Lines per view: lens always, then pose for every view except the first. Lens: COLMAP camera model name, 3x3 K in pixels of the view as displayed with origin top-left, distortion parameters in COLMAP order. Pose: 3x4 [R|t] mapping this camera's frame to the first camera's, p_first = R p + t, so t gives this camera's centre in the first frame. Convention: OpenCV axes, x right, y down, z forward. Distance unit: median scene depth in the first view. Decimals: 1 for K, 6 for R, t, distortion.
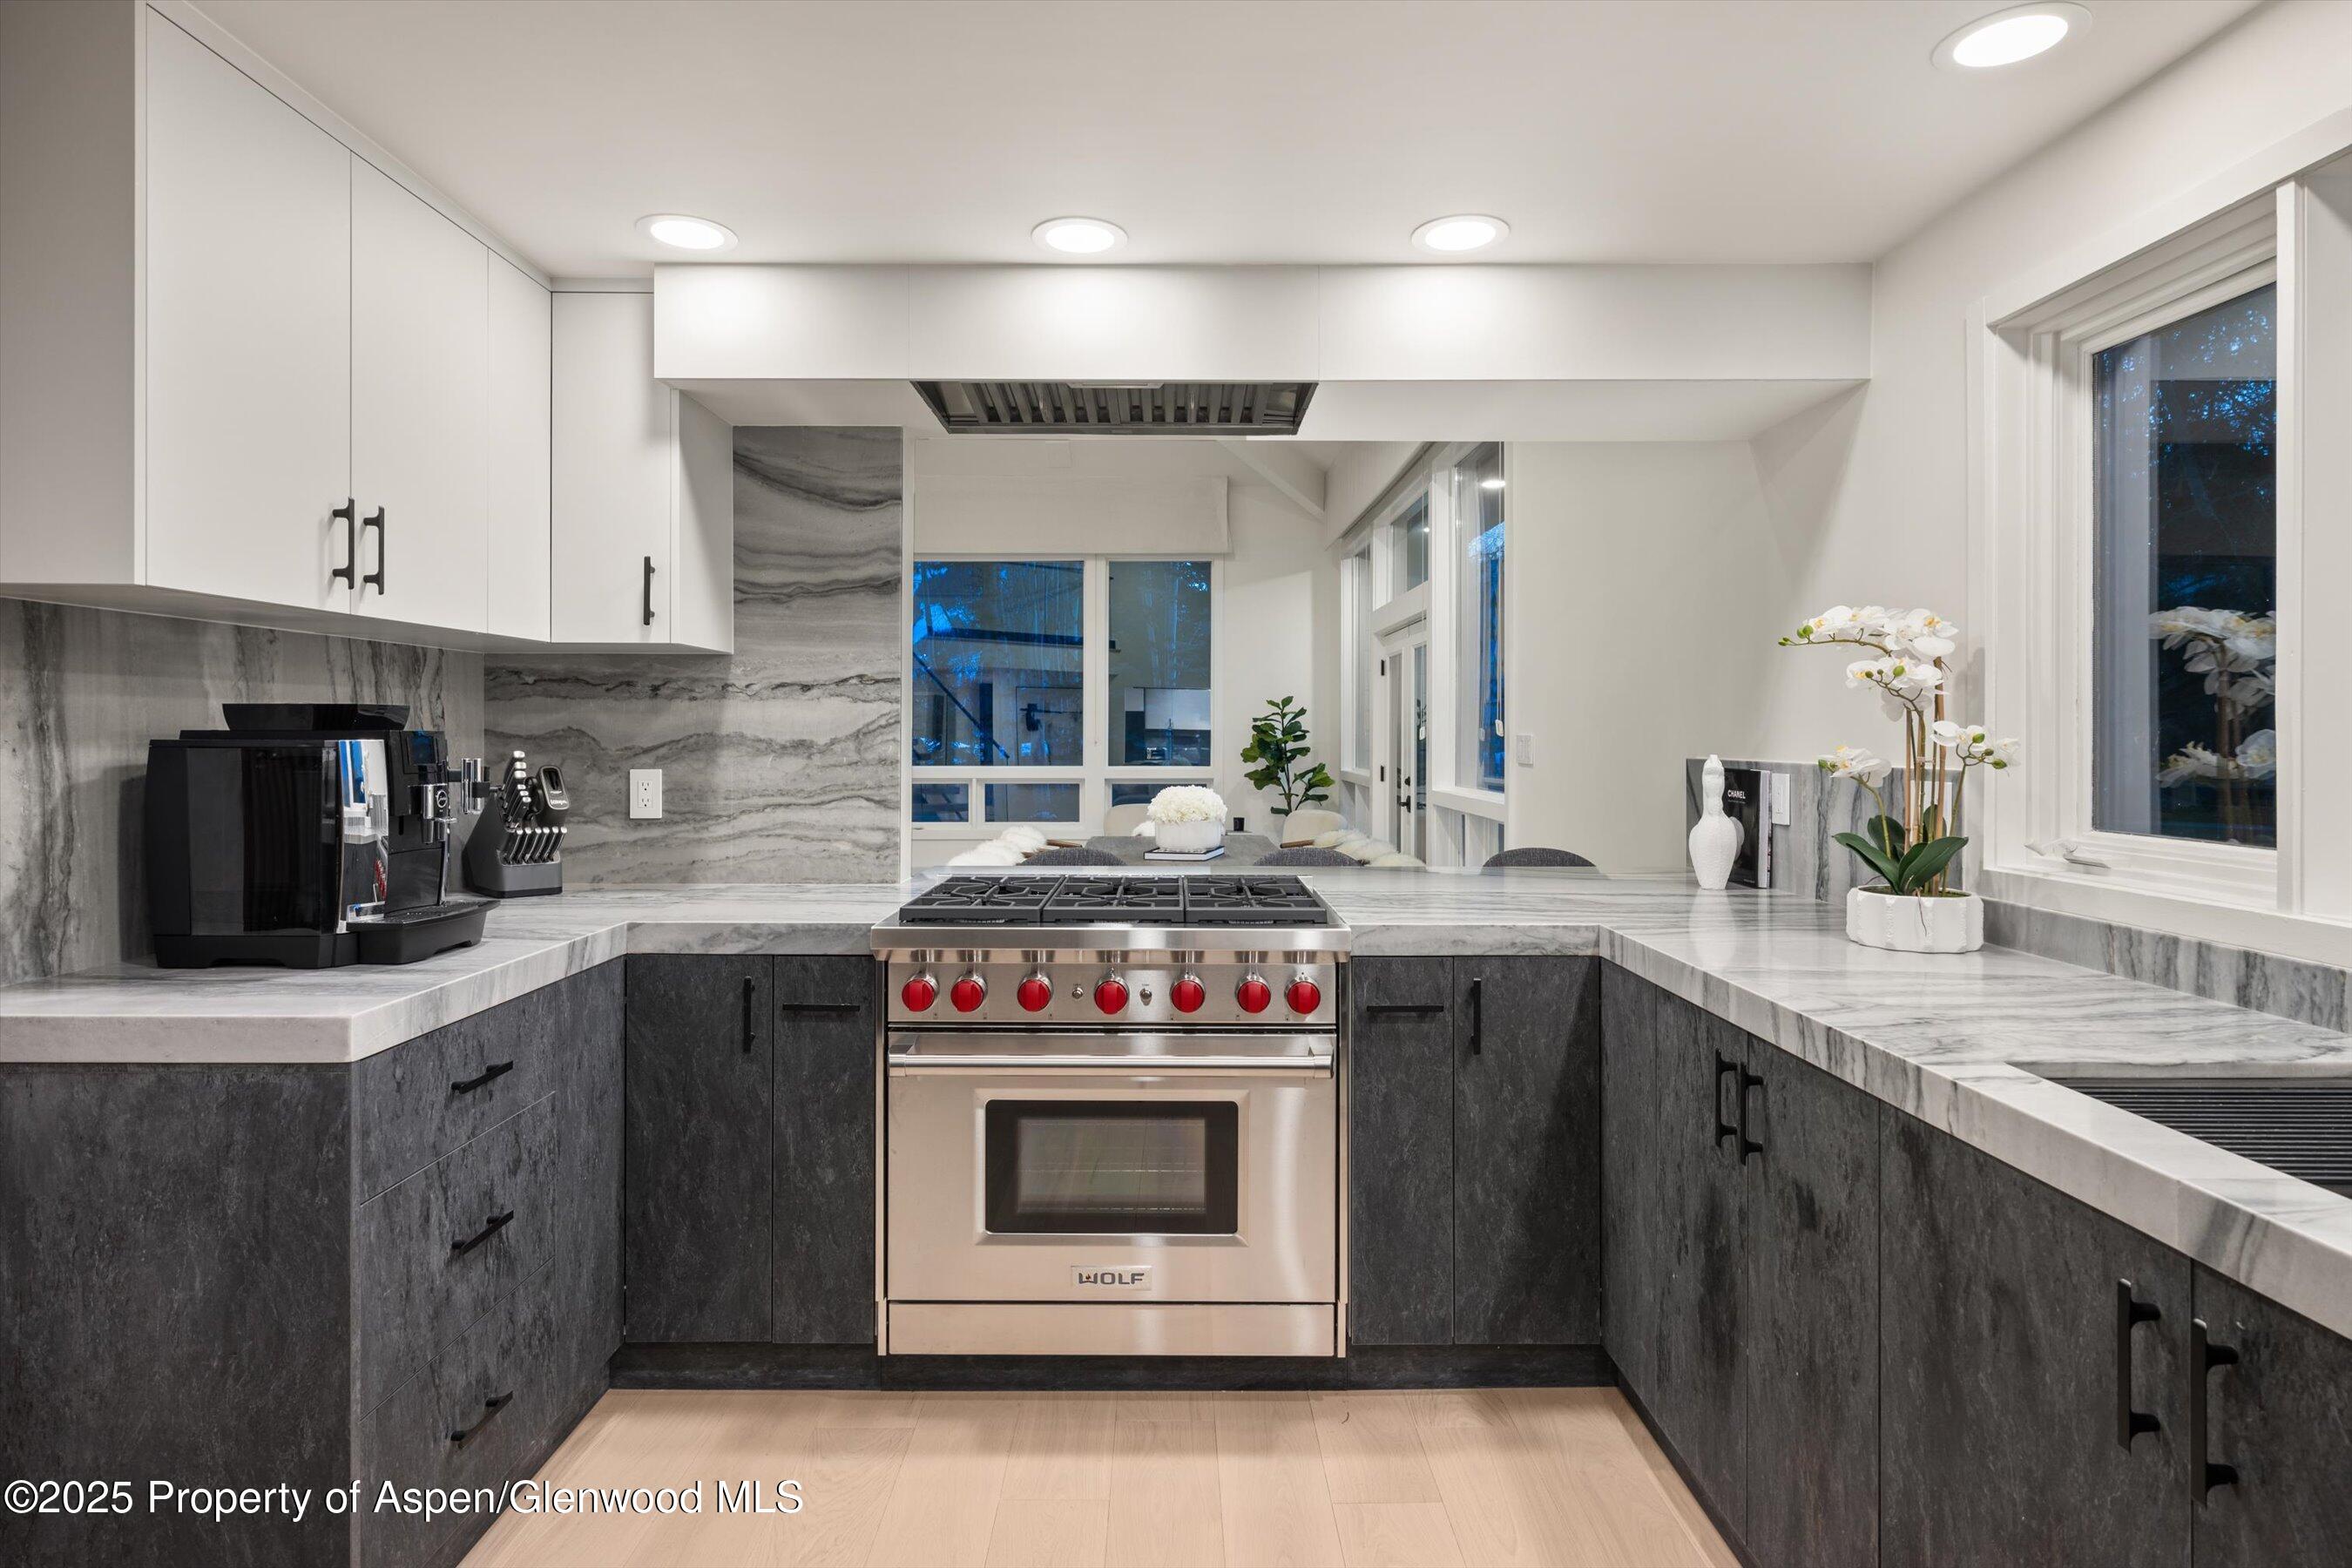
lens RADIAL K [[1260.8, 0, 1153.4], [0, 1260.8, 746.1], [0, 0, 1]] dist [0.000492, -0.000226]
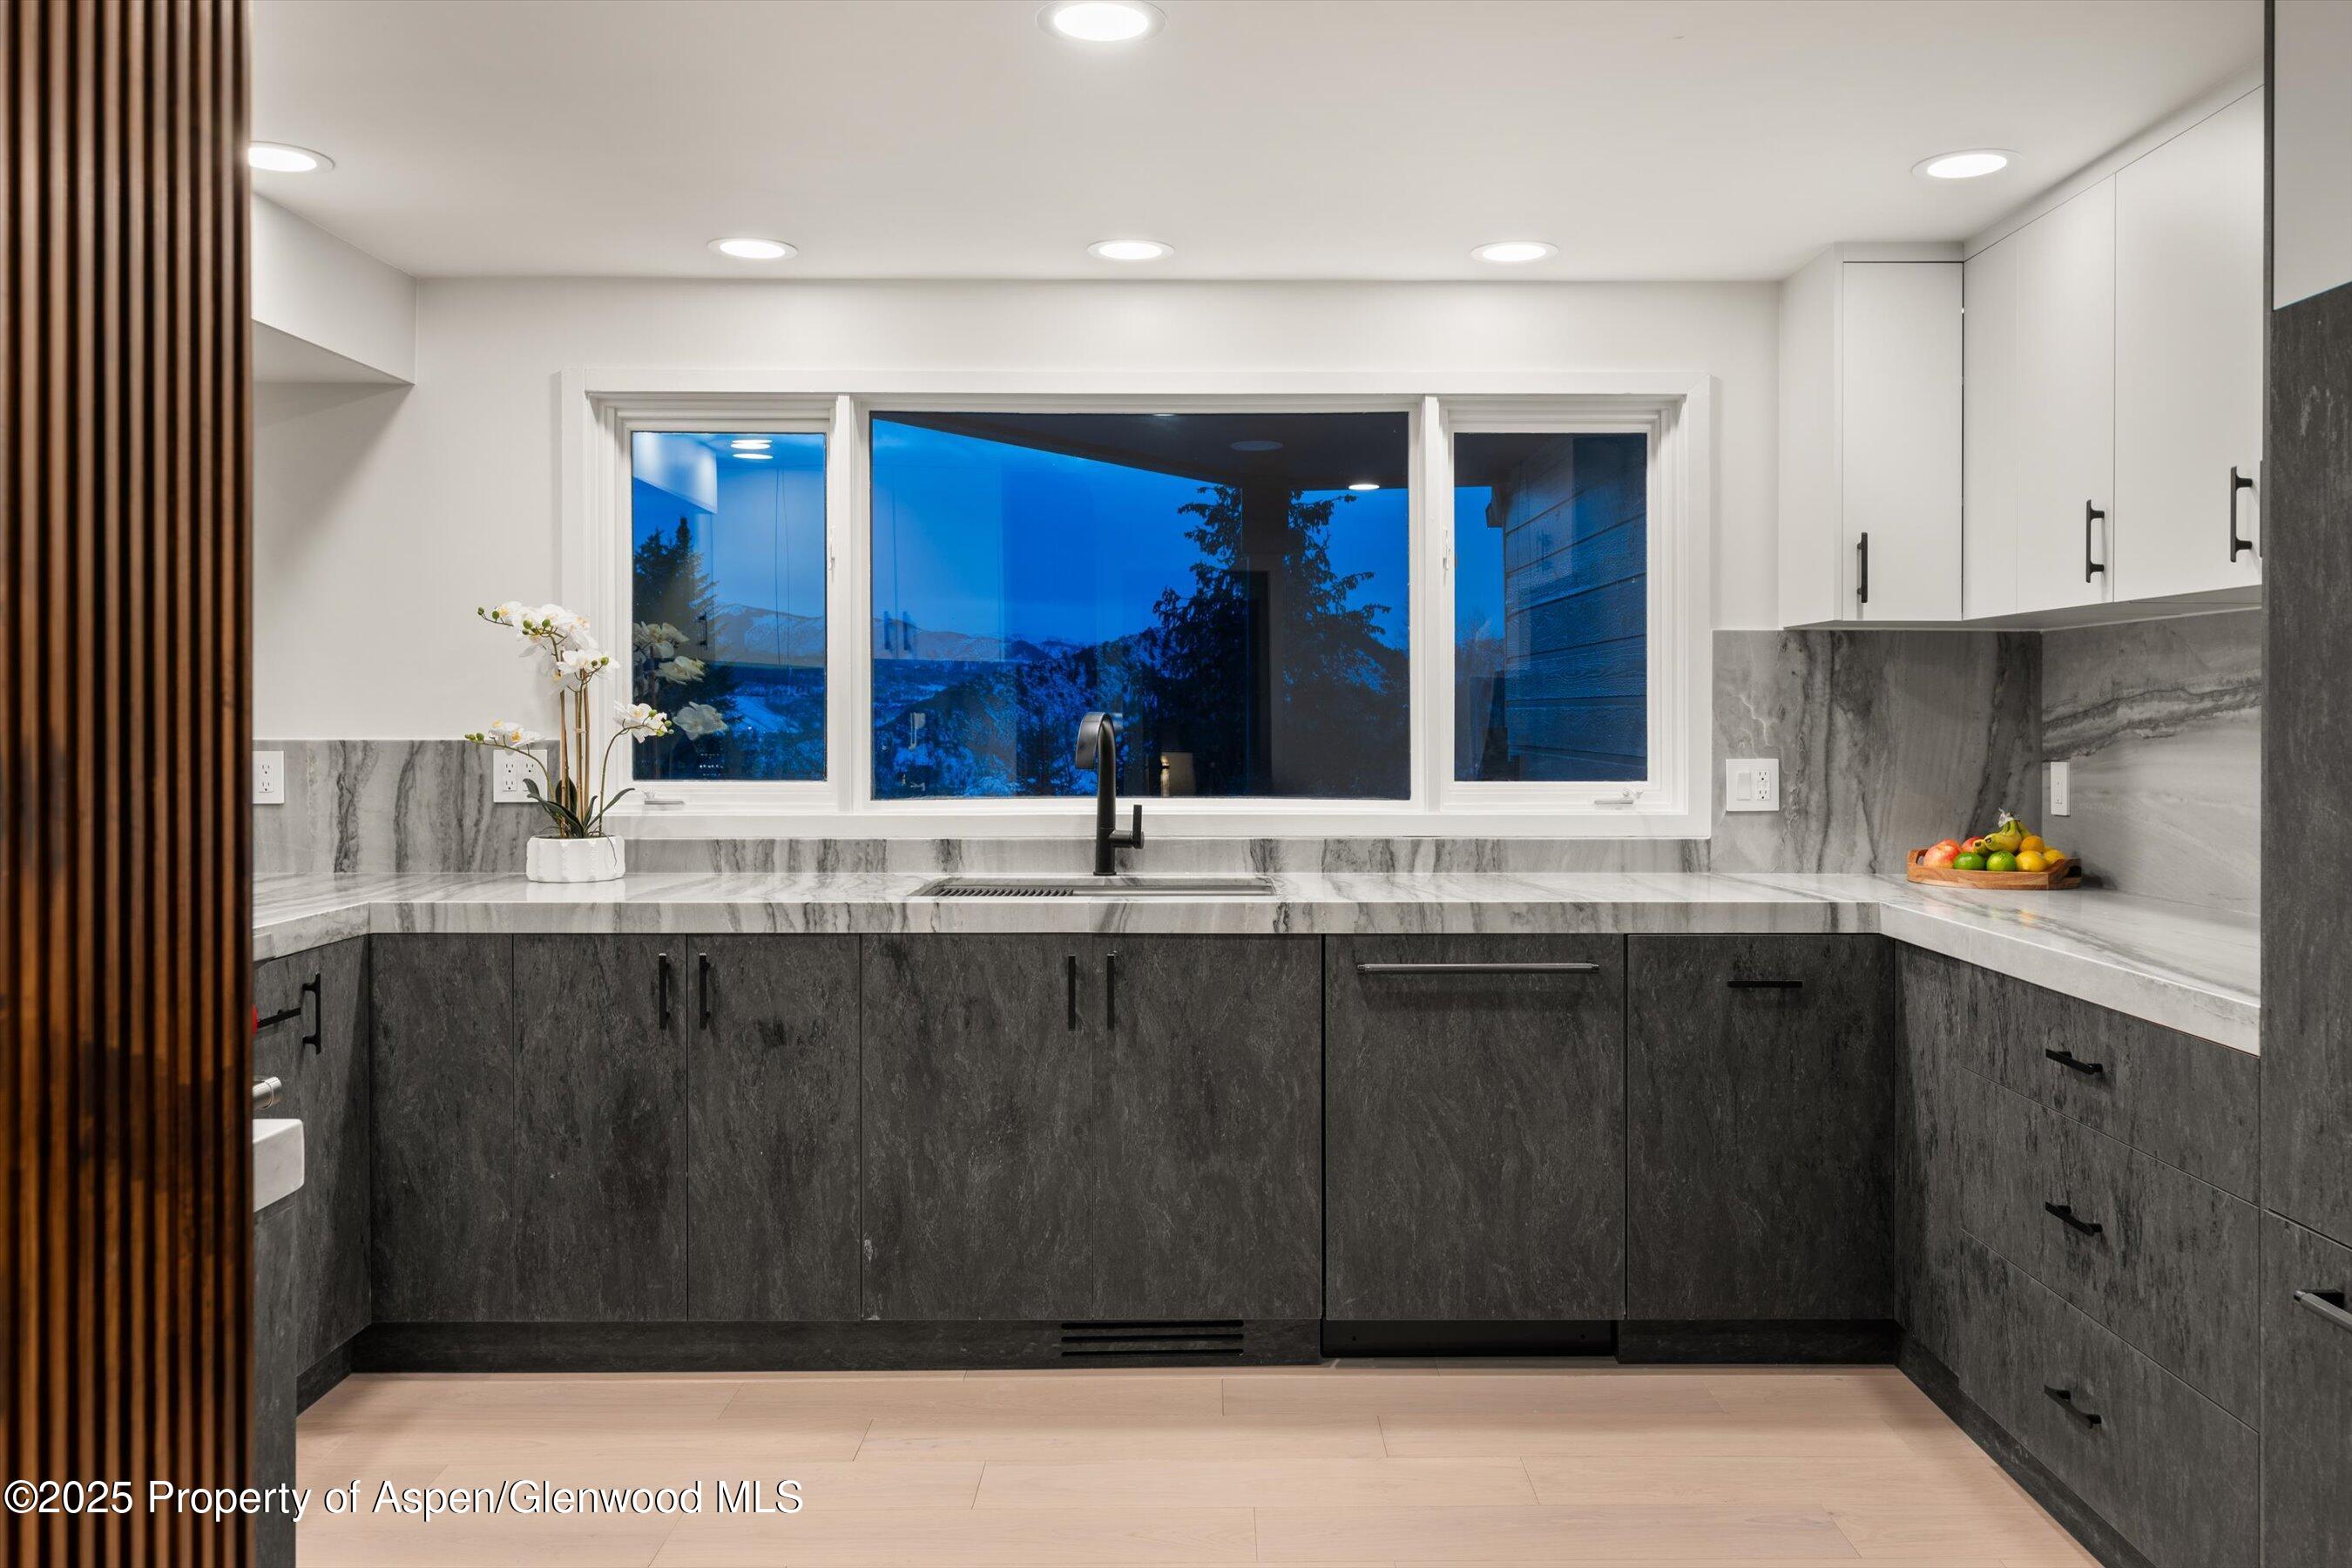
lens RADIAL K [[2010.0, 0, 1269.6], [0, 2010.0, 733.0], [0, 0, 1]] dist [-0.043419, 0.000374]
pose [[-0.068151, -0.011232, 0.997612, -1.577233], [0.008644, 0.999892, 0.011848, -0.005653], [-0.997638, 0.009431, -0.068047, 0.495680]]
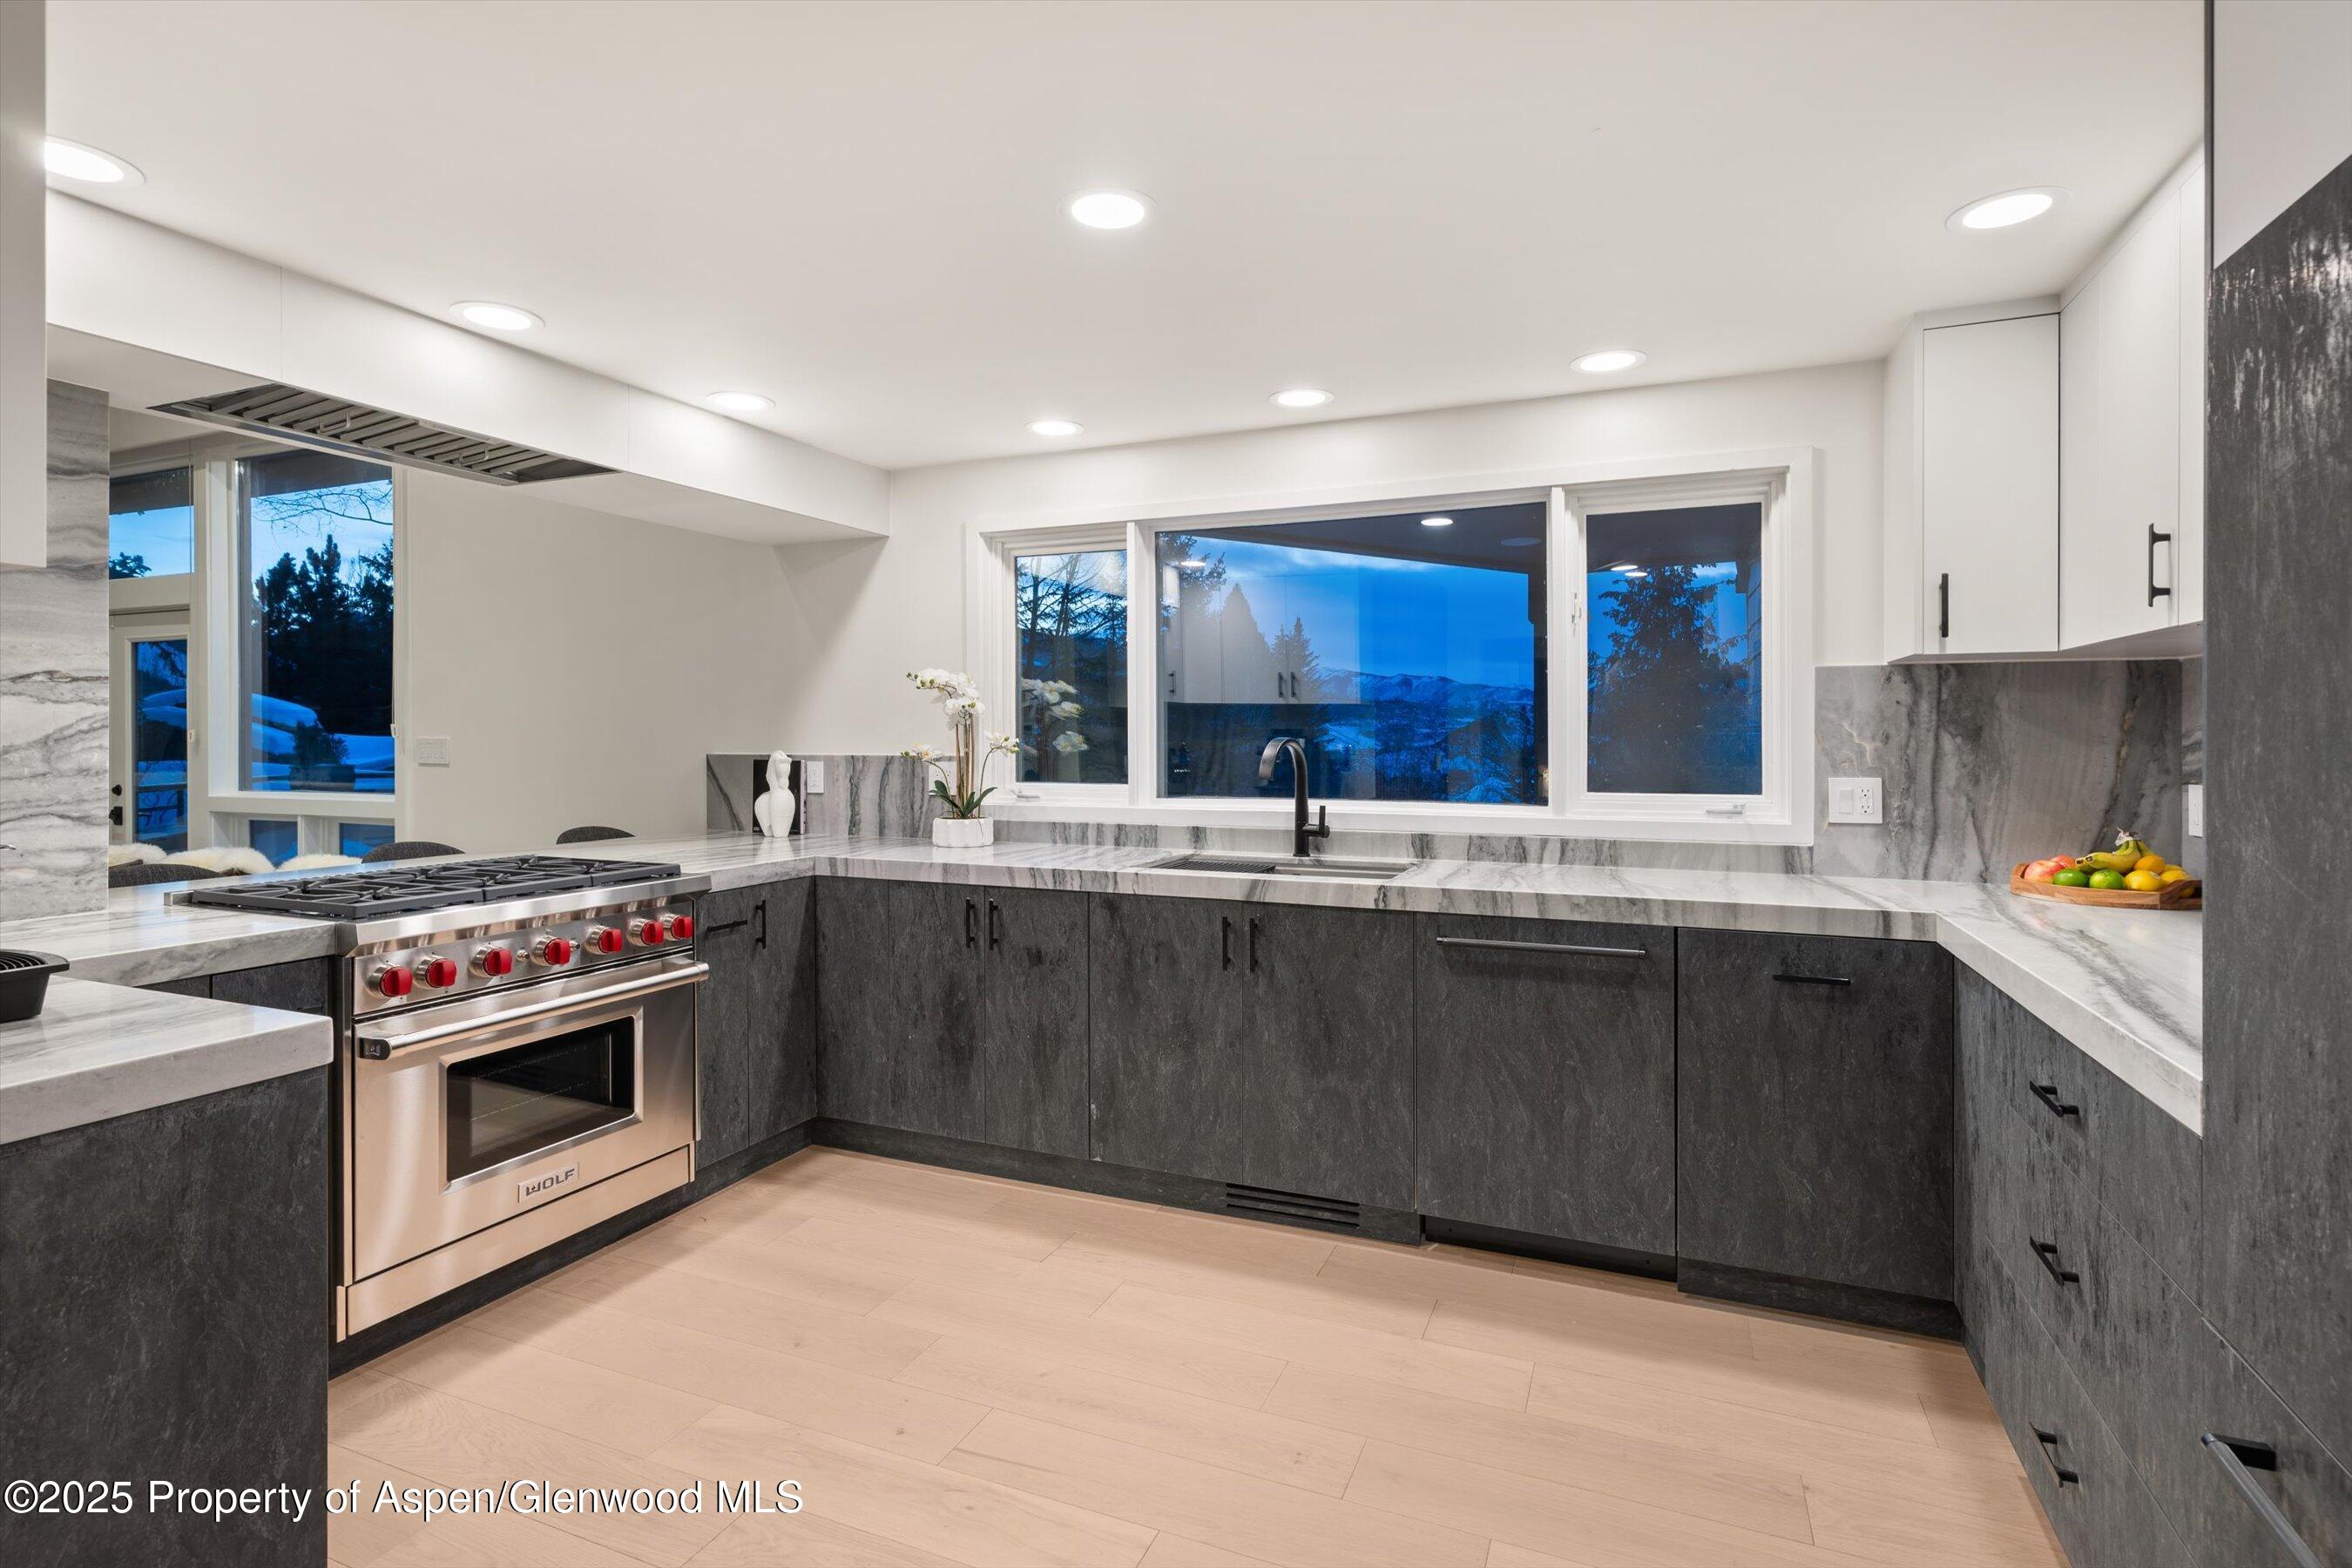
lens RADIAL K [[1234.5, 0, 1121.1], [0, 1234.5, 744.9], [0, 0, 1]] dist [-0.024775, 0.003084]
pose [[0.398479, -0.008331, 0.917139, -1.167825], [0.010431, 0.999935, 0.004551, -0.004473], [-0.917118, 0.007753, 0.398540, 0.014936]]
